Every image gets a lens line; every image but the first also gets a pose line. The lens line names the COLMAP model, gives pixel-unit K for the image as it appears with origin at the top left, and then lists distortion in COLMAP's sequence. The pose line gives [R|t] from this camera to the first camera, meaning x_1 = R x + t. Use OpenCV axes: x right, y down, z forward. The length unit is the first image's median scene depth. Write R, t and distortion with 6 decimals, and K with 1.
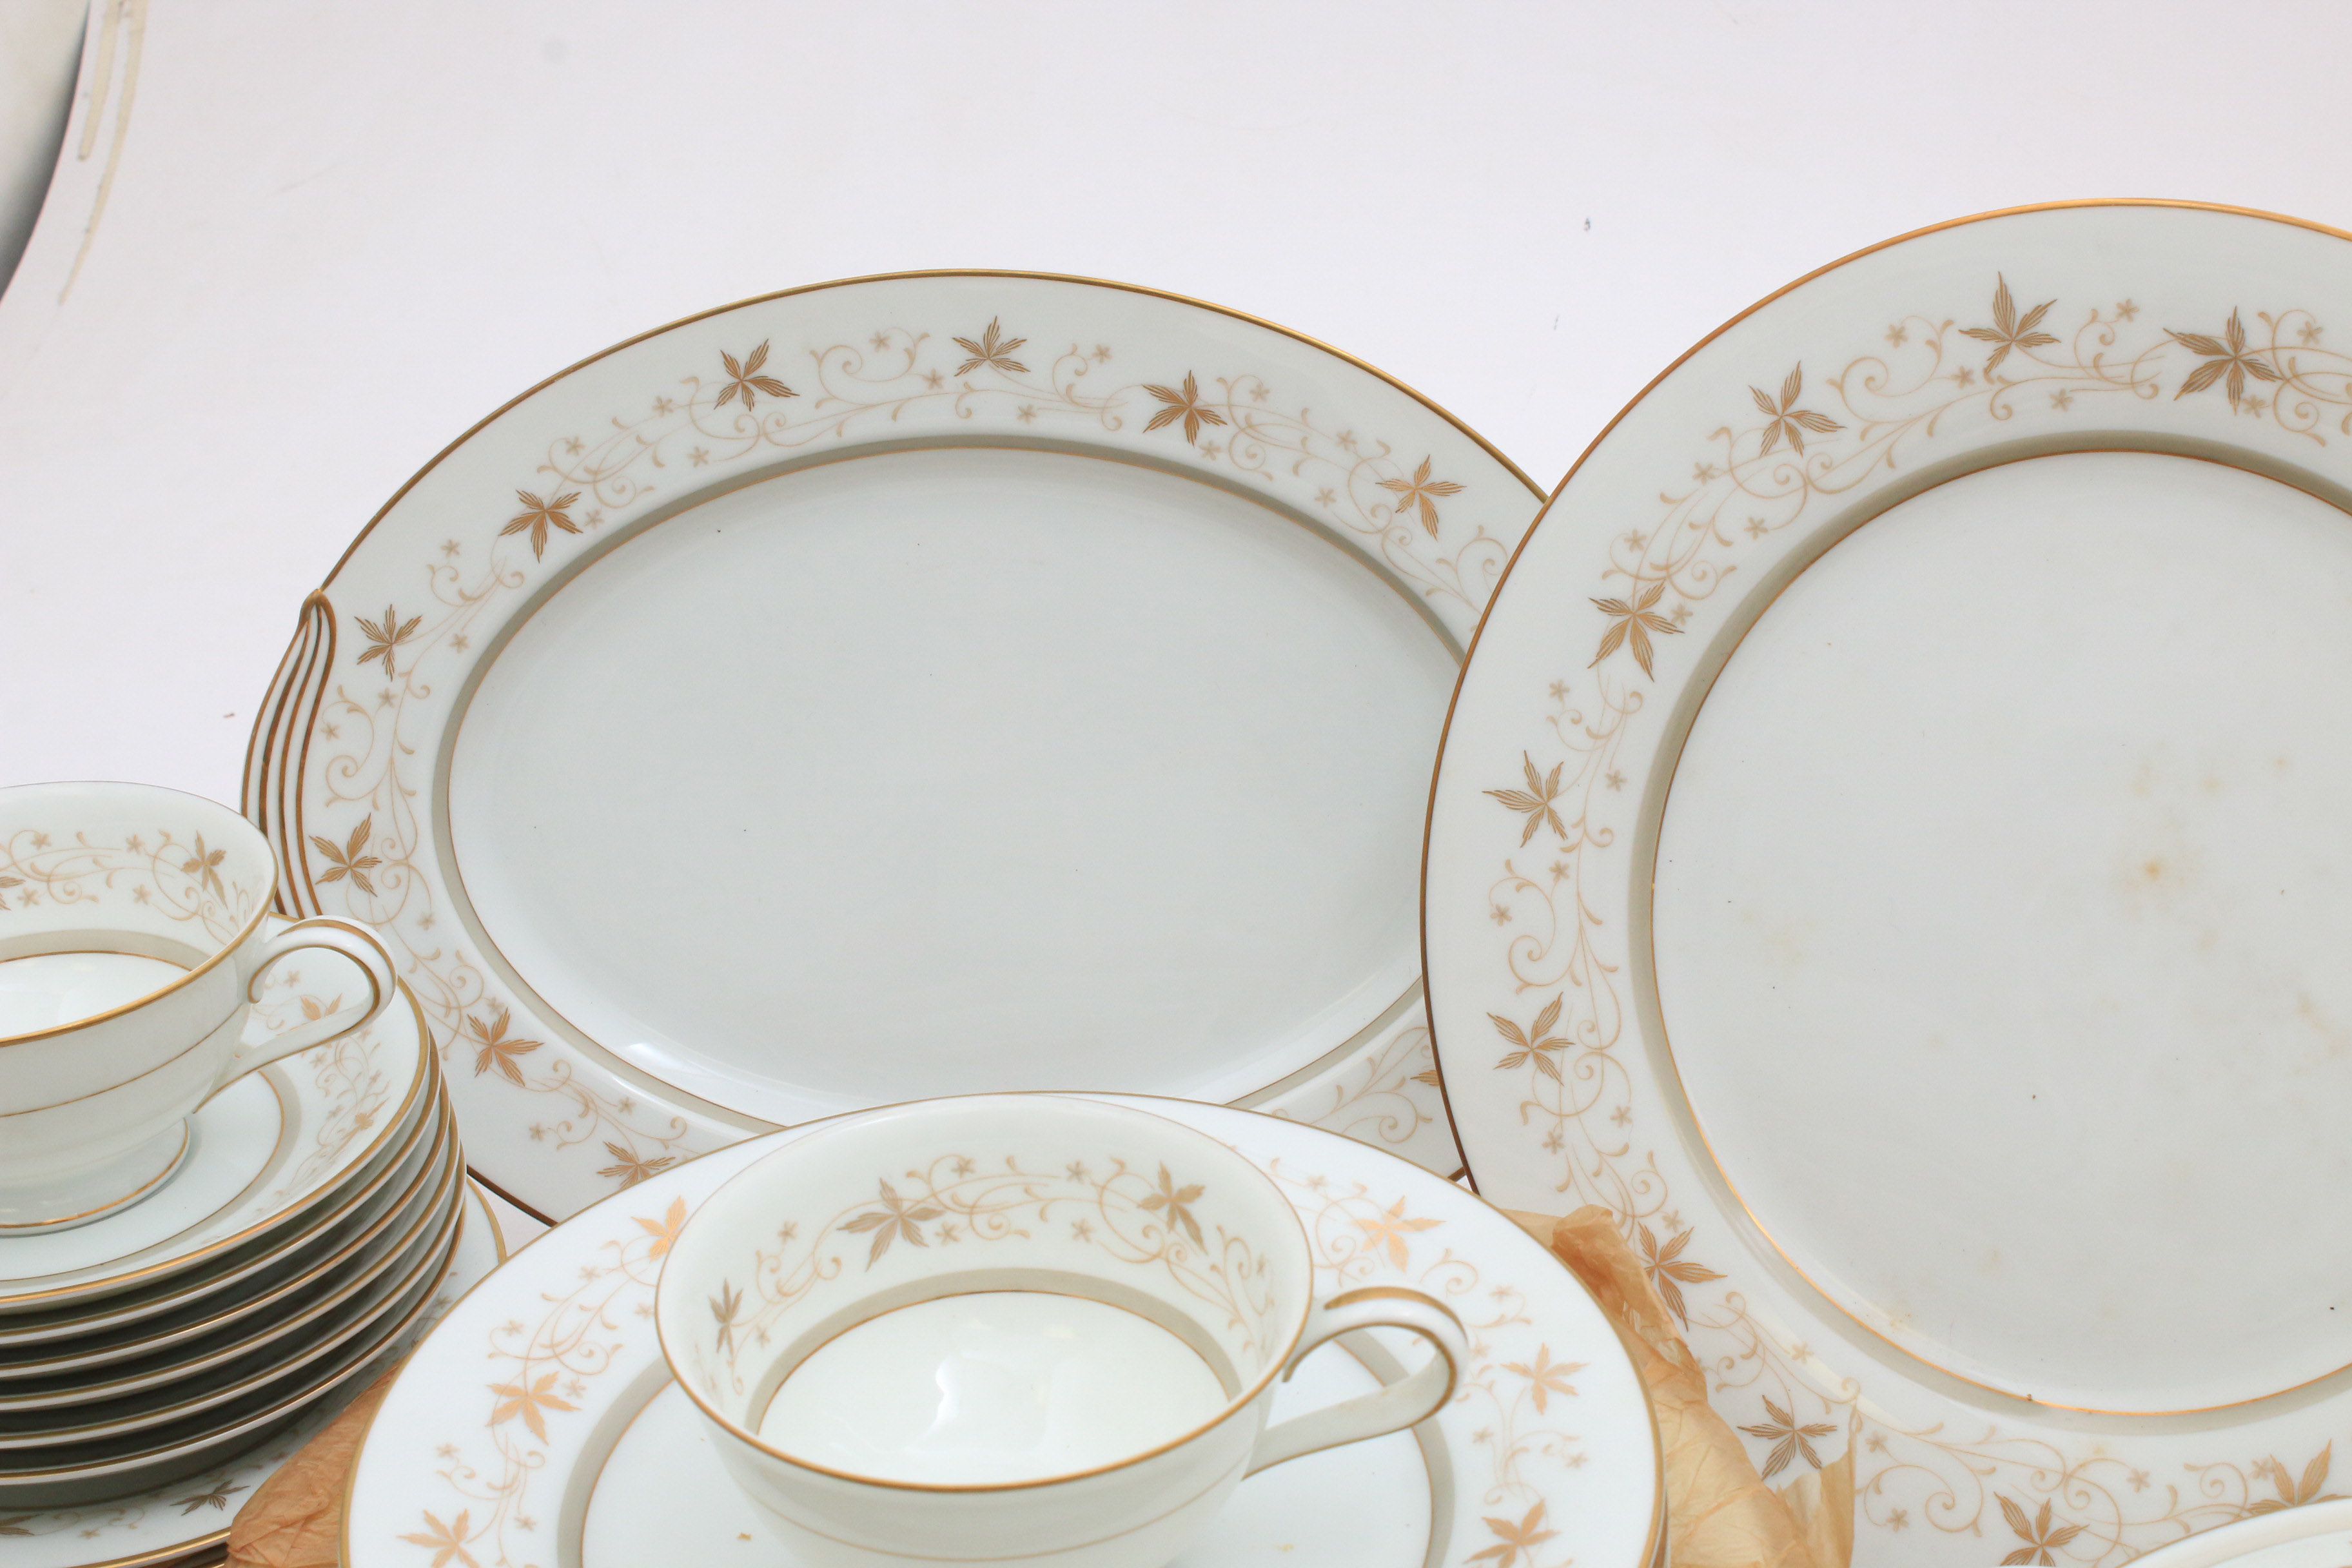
lens RADIAL K [[3742.3, 0, 1192.8], [0, 3742.3, 749.6], [0, 0, 1]] dist [-0.023073, 0.082535]
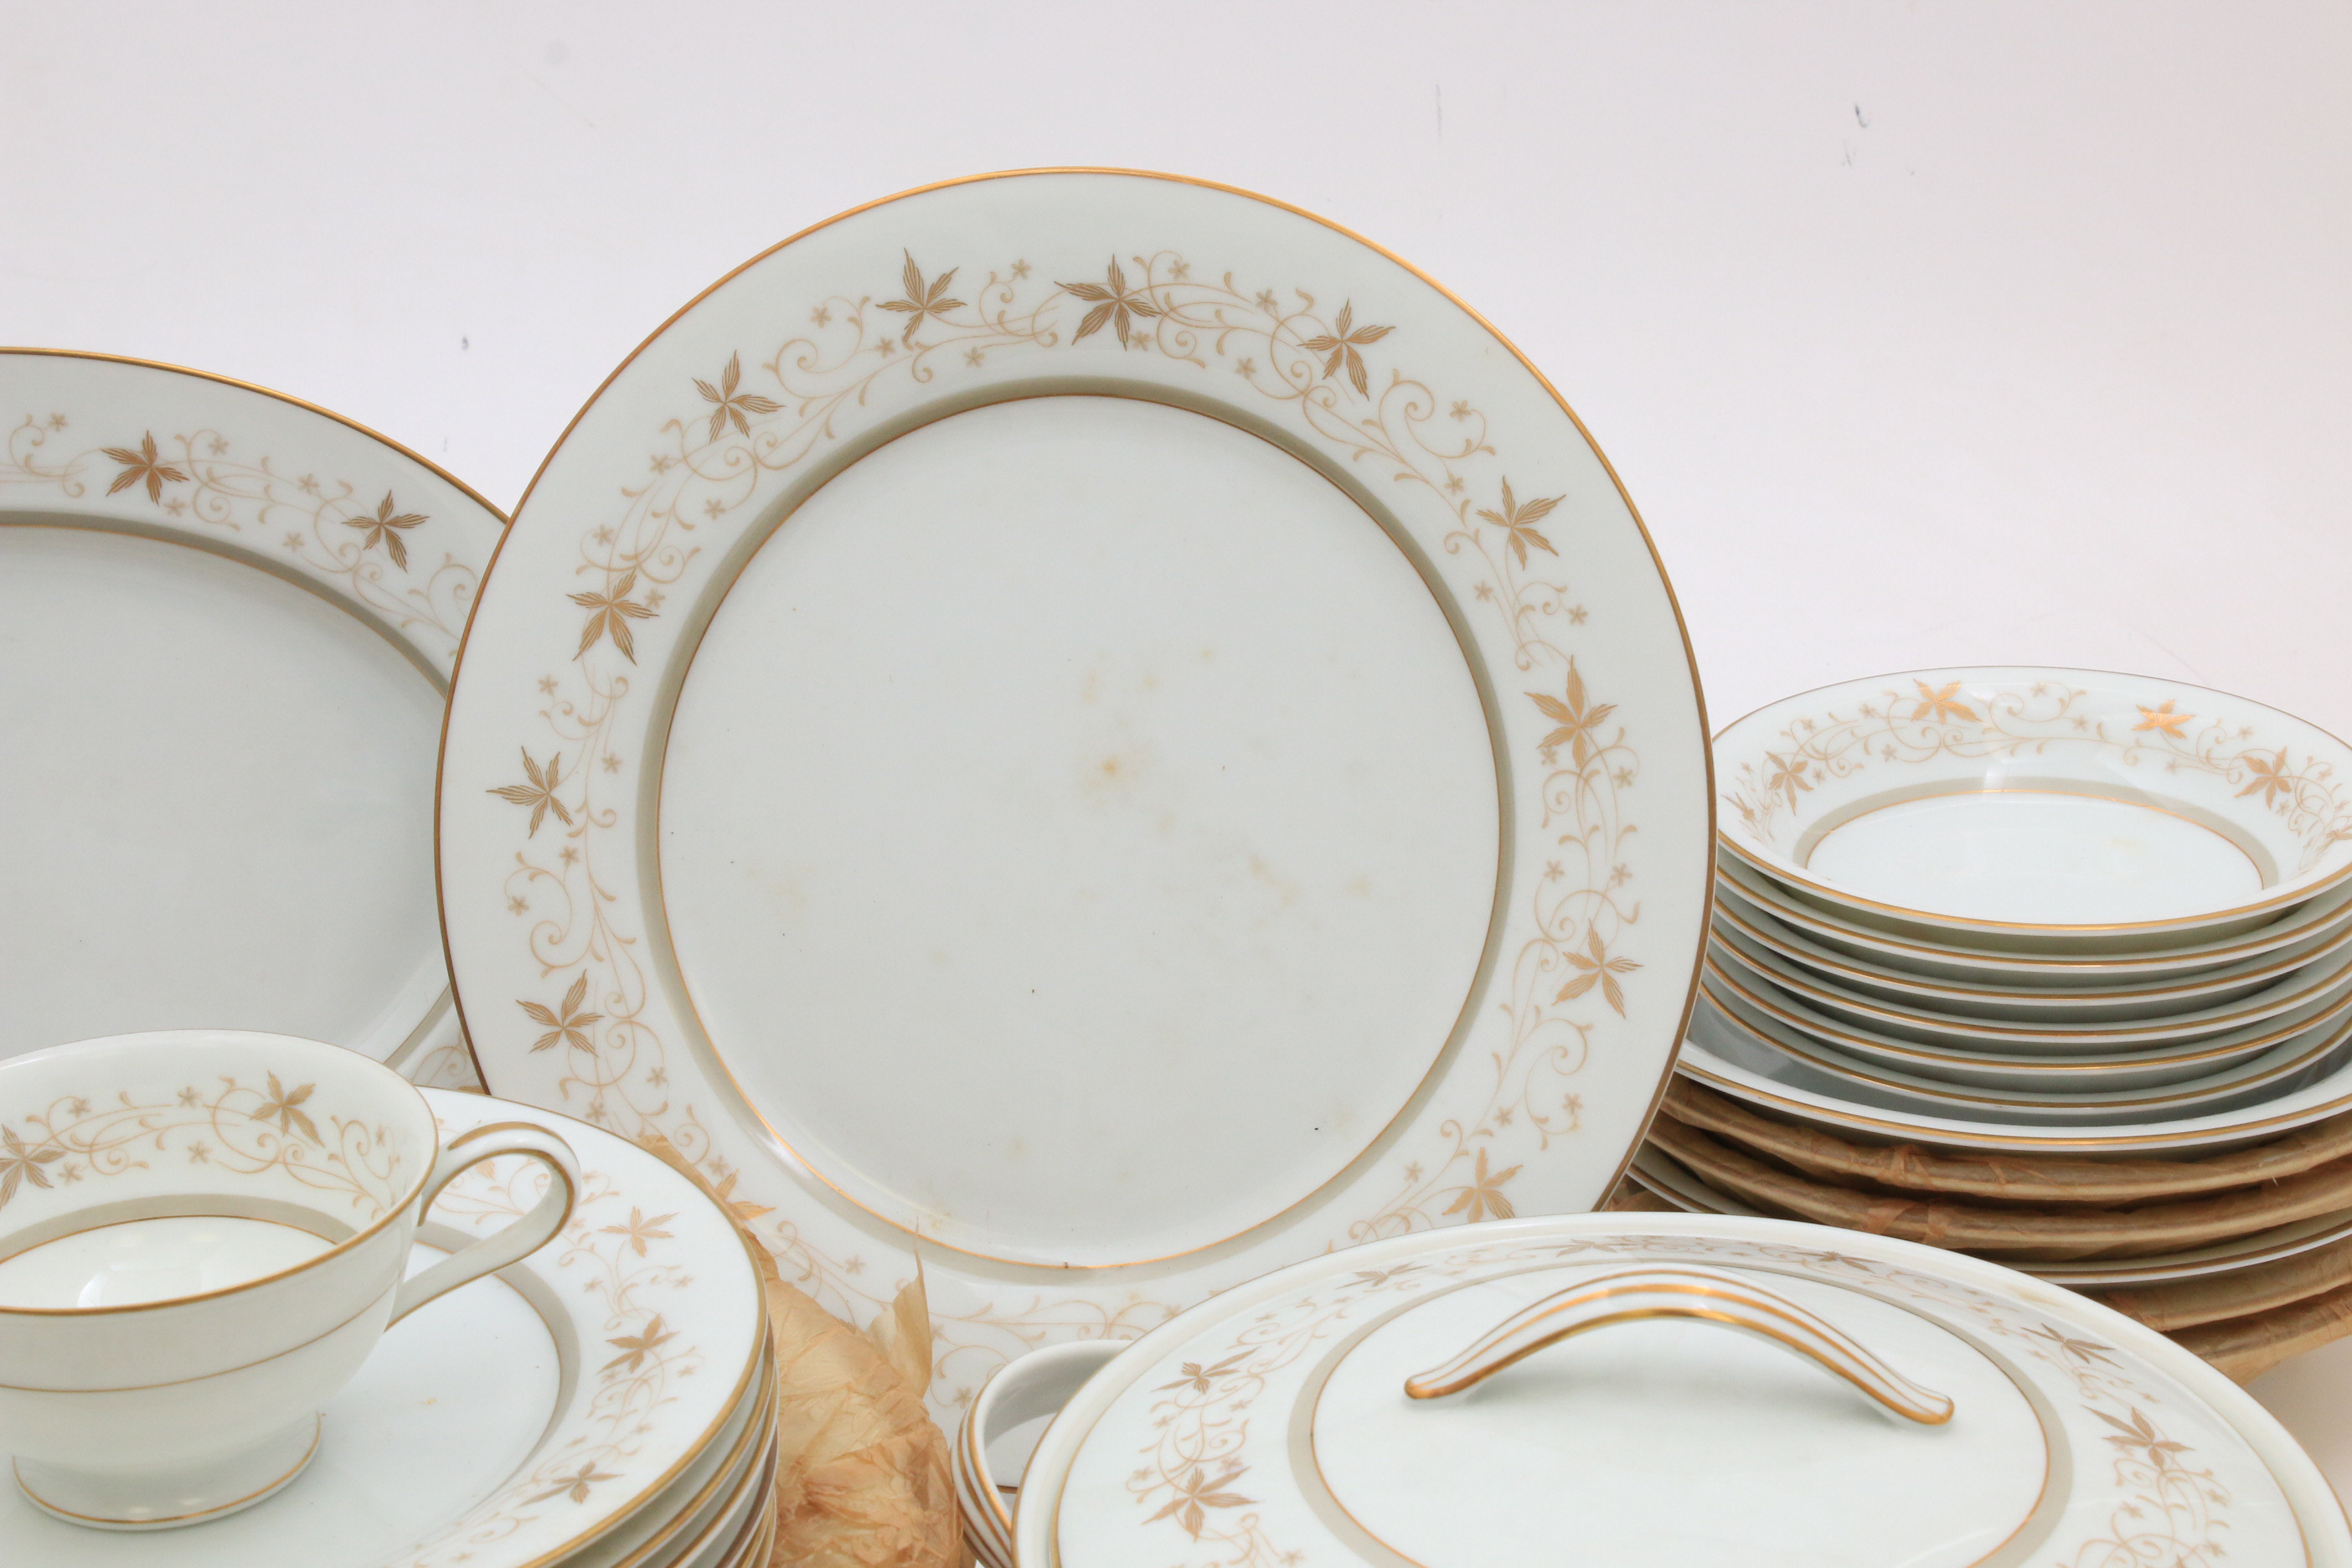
lens RADIAL K [[4735.2, 0, 1195.4], [0, 4735.2, 739.6], [0, 0, 1]] dist [0.027887, 0.173975]
pose [[0.954269, -0.106748, 0.279241, -0.104745], [0.135112, 0.987235, -0.084331, 0.139029], [-0.266675, 0.118203, 0.956511, -0.333773]]
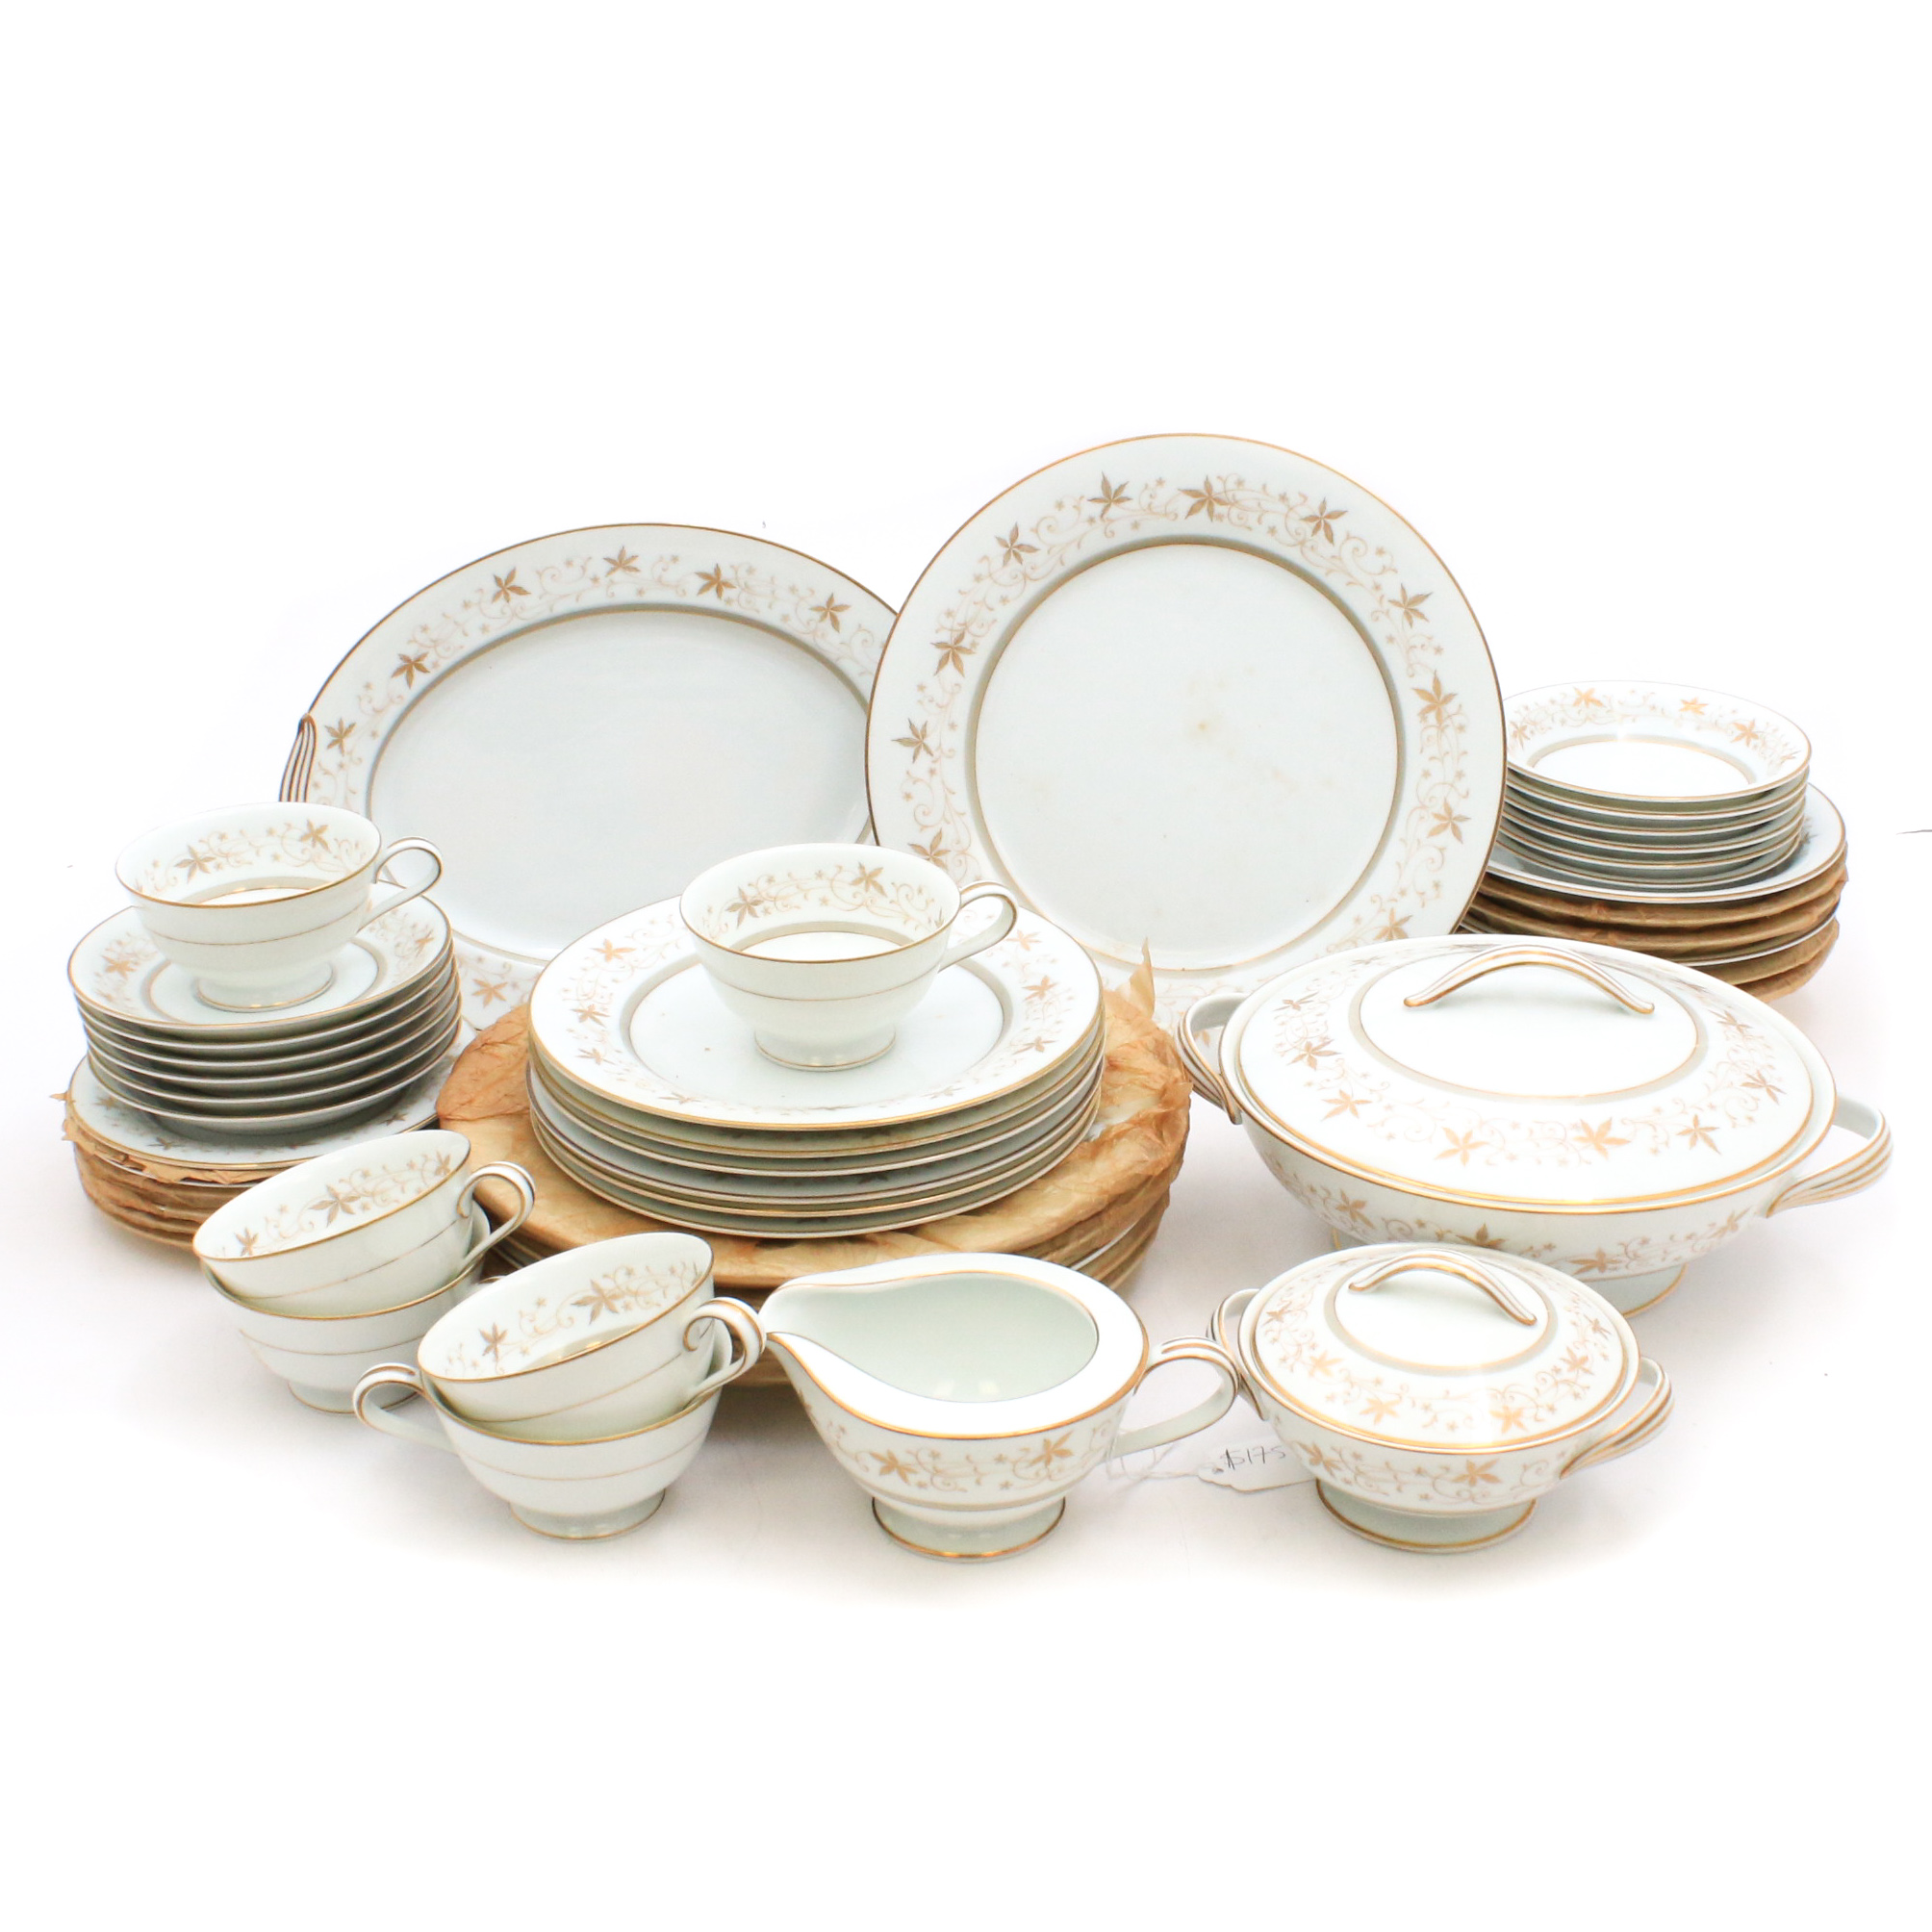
lens RADIAL K [[2935.7, 0, 1021.8], [0, 2935.7, 924.7], [0, 0, 1]] dist [-0.167020, 0.097014]
pose [[0.935161, -0.127246, 0.330580, -0.426559], [0.144986, 0.988995, -0.029461, 0.178715], [-0.323193, 0.075481, 0.943318, -0.600573]]
